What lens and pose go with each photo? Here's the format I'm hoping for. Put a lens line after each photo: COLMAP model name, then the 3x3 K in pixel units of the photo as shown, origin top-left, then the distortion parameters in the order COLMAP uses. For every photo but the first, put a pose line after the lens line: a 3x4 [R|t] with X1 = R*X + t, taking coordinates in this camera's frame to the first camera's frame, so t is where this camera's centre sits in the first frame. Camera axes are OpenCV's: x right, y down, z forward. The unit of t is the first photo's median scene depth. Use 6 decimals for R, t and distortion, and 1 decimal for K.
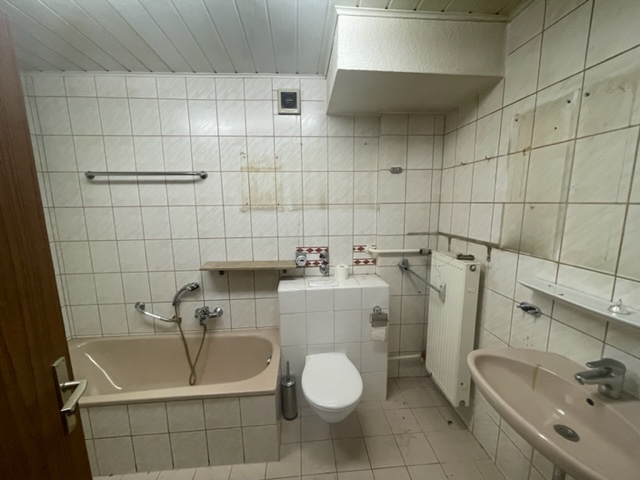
lens RADIAL K [[257.6, 0, 318.3], [0, 257.6, 245.2], [0, 0, 1]] dist [-0.000357, 0.000488]
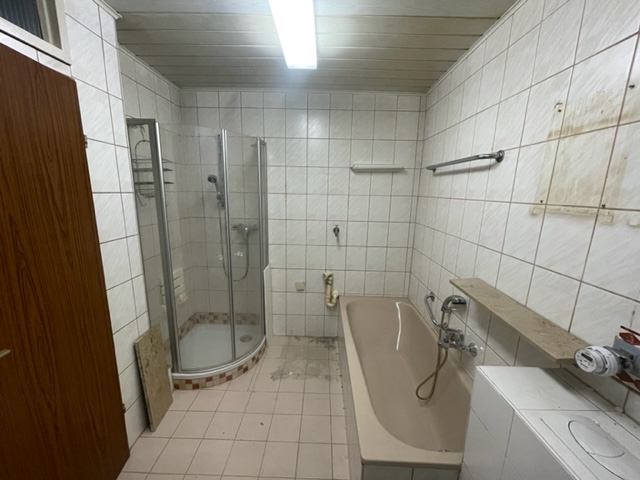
lens RADIAL K [[257.6, 0, 317.7], [0, 257.6, 237.9], [0, 0, 1]] dist [-0.000357, 0.000488]
pose [[-0.091893, 0.191568, -0.977168, 0.303581], [-0.165734, 0.964690, 0.204707, -0.120606], [0.981880, 0.180761, -0.056899, 0.592556]]
